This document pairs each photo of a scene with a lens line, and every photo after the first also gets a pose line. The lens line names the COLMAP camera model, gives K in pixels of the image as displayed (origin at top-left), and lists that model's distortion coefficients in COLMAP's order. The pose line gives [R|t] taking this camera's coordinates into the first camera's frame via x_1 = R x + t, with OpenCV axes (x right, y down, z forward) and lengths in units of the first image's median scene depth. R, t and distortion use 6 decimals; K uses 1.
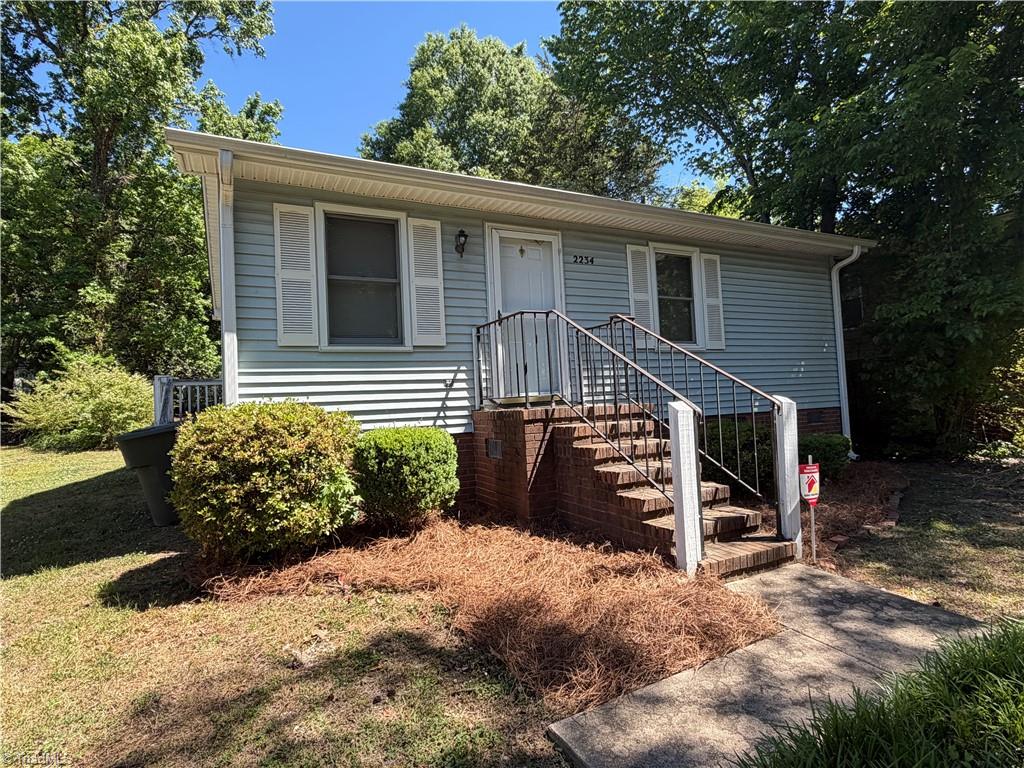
lens RADIAL K [[553.5, 0, 514.2], [0, 553.5, 385.0], [0, 0, 1]] dist [-0.005043, 0.012708]
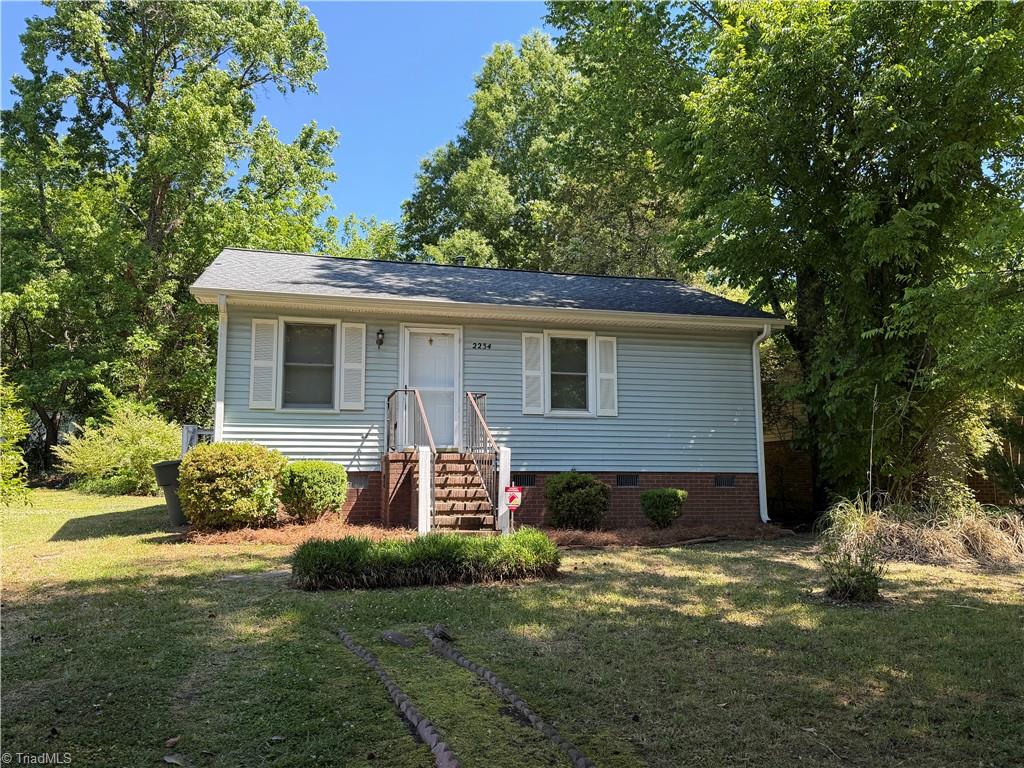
lens RADIAL K [[797.4, 0, 518.4], [0, 797.4, 386.0], [0, 0, 1]] dist [0.064519, -0.038805]
pose [[0.979704, 0.019159, -0.199531, 0.582645], [-0.034997, 0.996482, -0.076154, 0.009755], [0.197370, 0.081591, 0.976928, -0.813869]]
